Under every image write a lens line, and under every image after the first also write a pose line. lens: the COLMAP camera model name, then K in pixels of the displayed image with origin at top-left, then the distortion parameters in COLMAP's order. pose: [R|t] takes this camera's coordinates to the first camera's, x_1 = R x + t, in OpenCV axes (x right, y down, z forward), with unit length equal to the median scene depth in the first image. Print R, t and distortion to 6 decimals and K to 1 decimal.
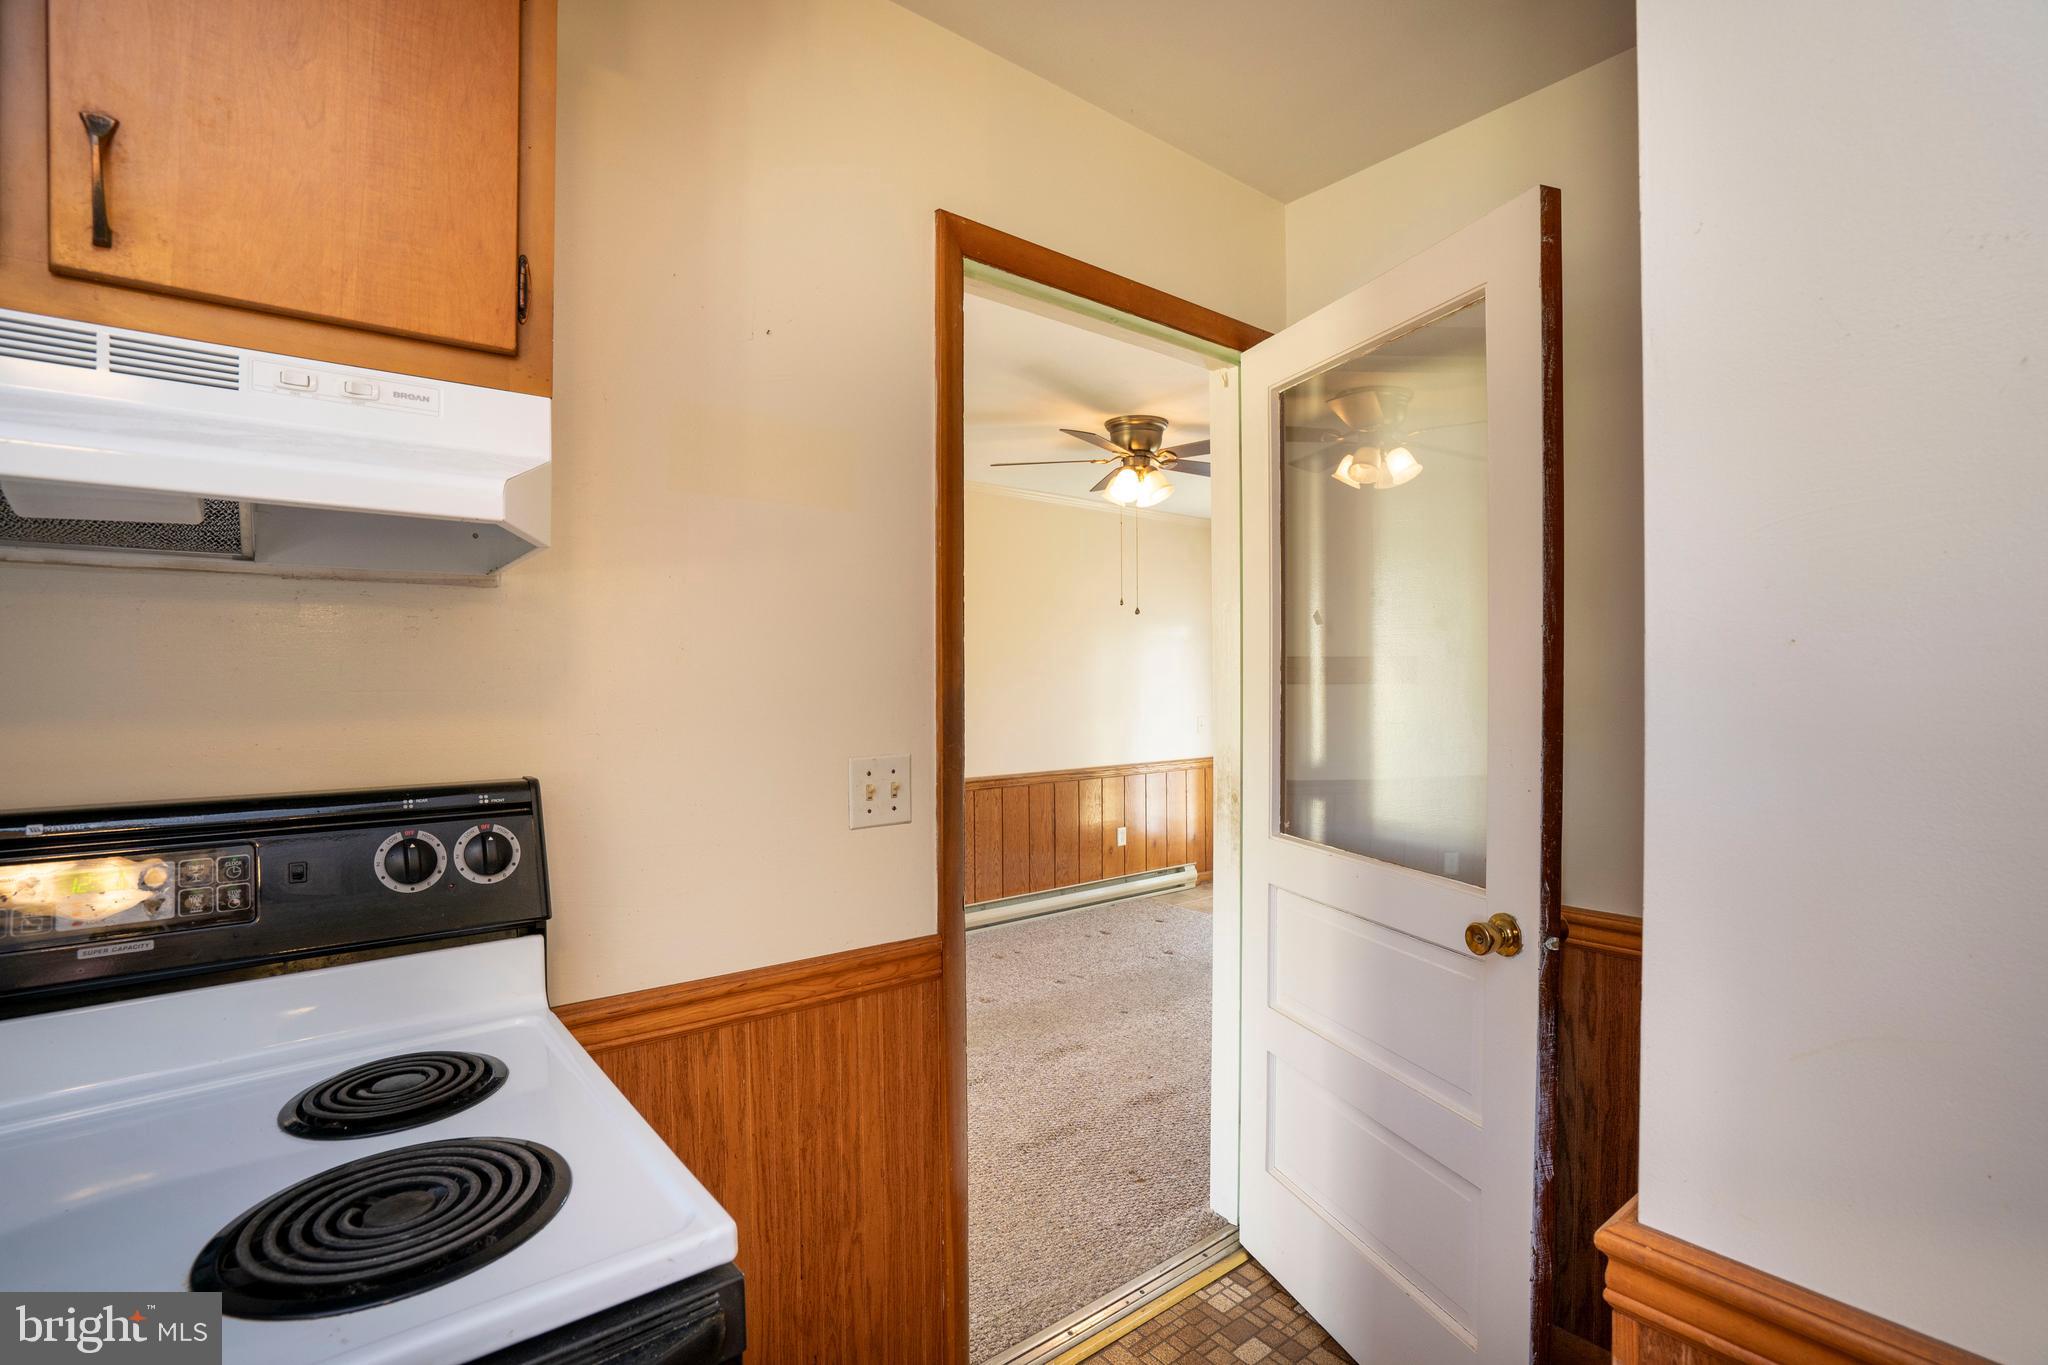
lens RADIAL K [[943.3, 0, 1035.7], [0, 943.3, 696.5], [0, 0, 1]] dist [-0.042260, 0.005820]
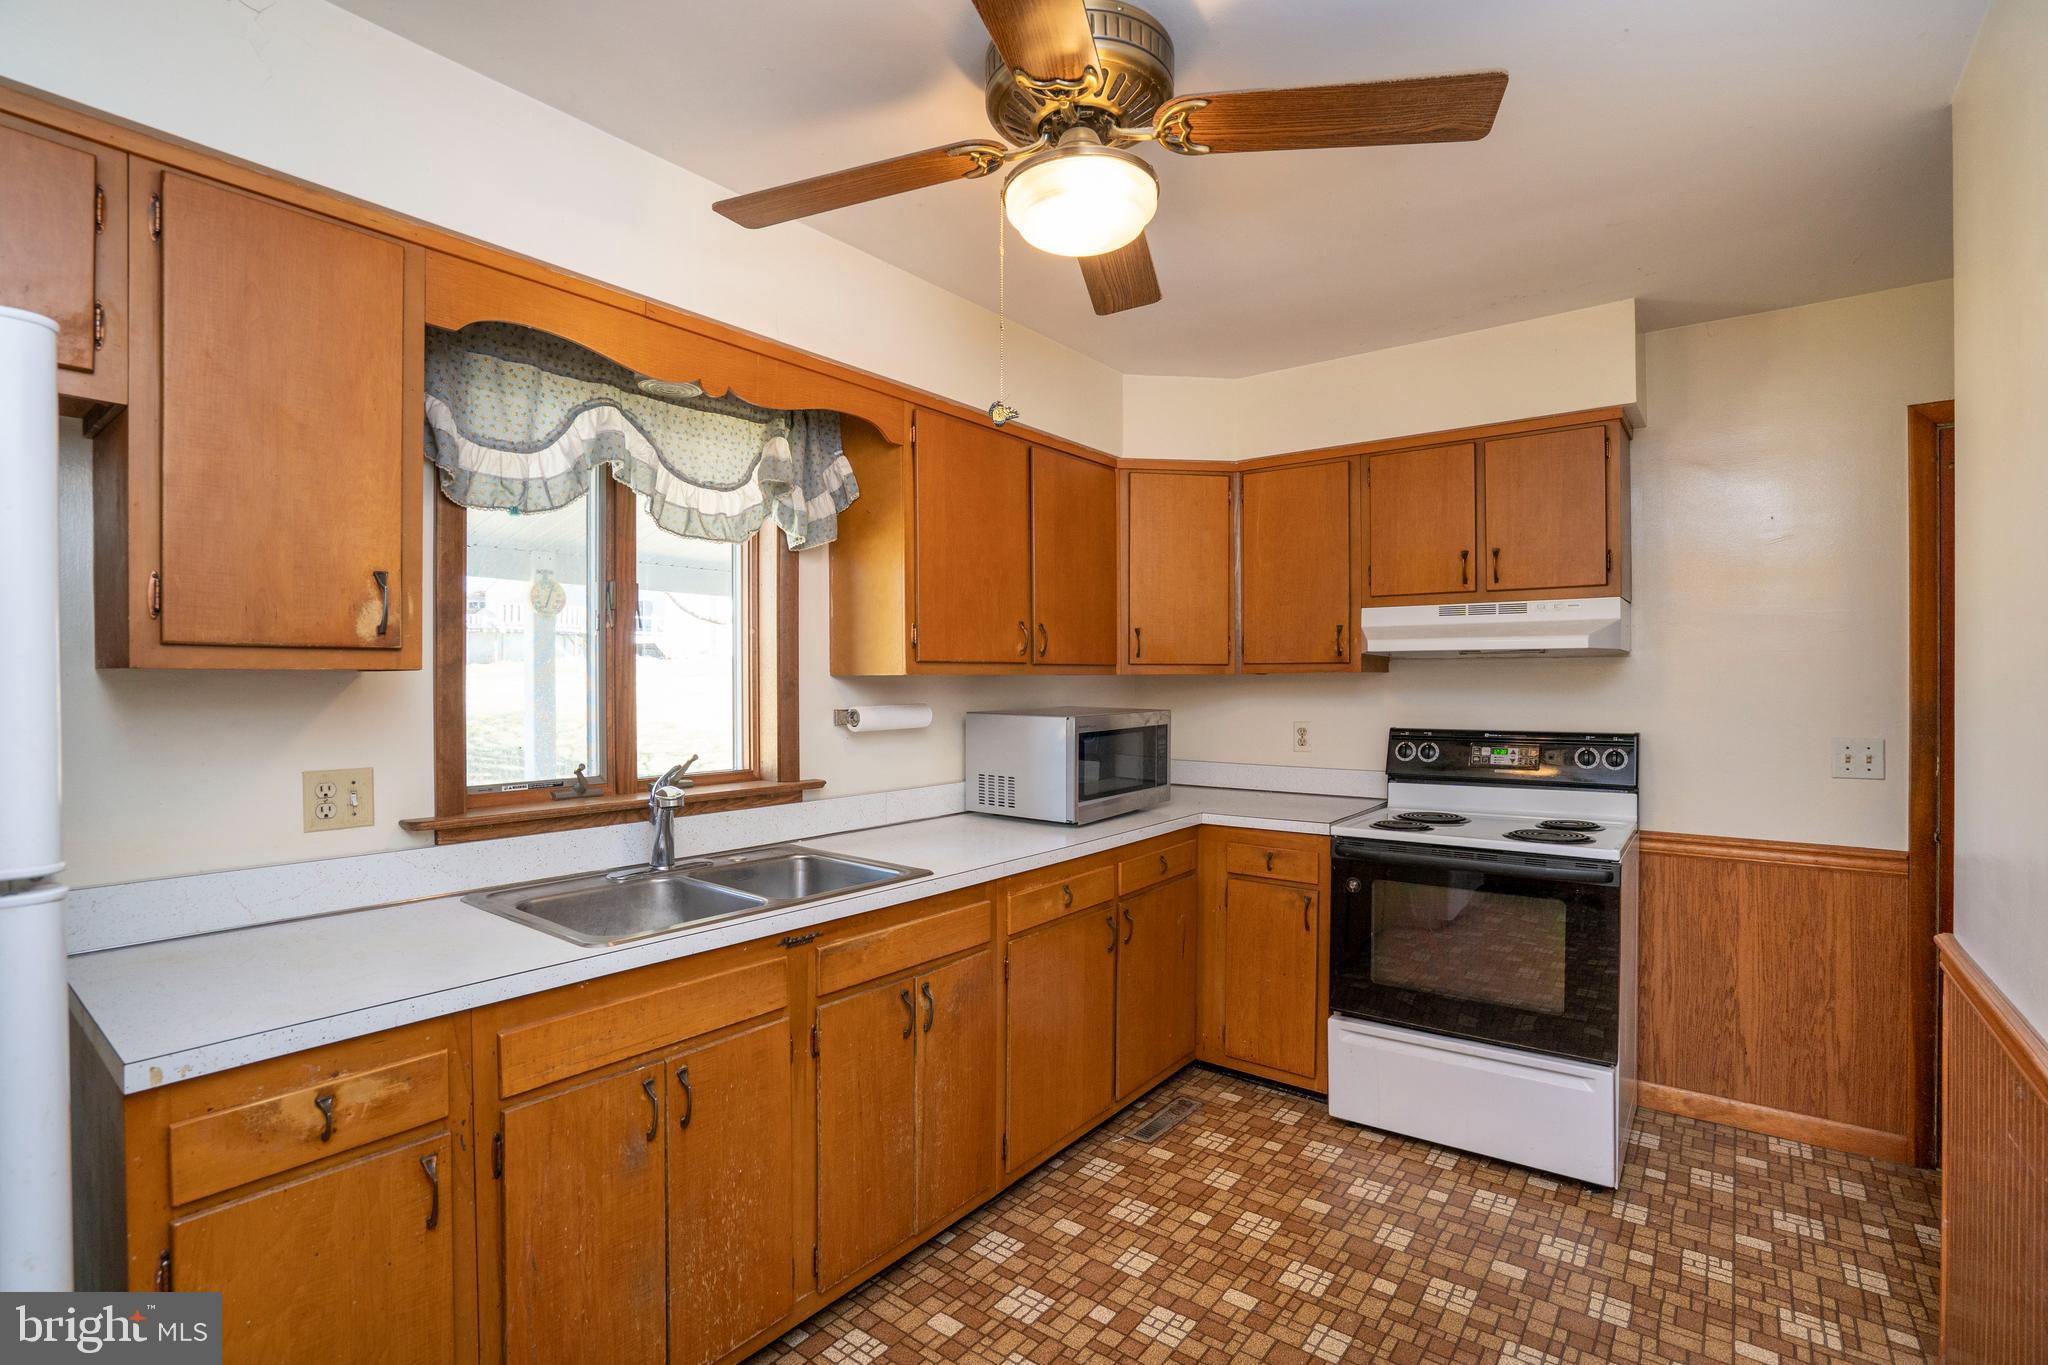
lens RADIAL K [[943.3, 0, 1022.9], [0, 943.3, 685.2], [0, 0, 1]] dist [-0.042260, 0.005820]
pose [[0.228023, 0.001128, -0.973655, 1.189545], [-0.011526, 0.999932, -0.001541, -0.015603], [0.973588, 0.011574, 0.228020, -0.935955]]
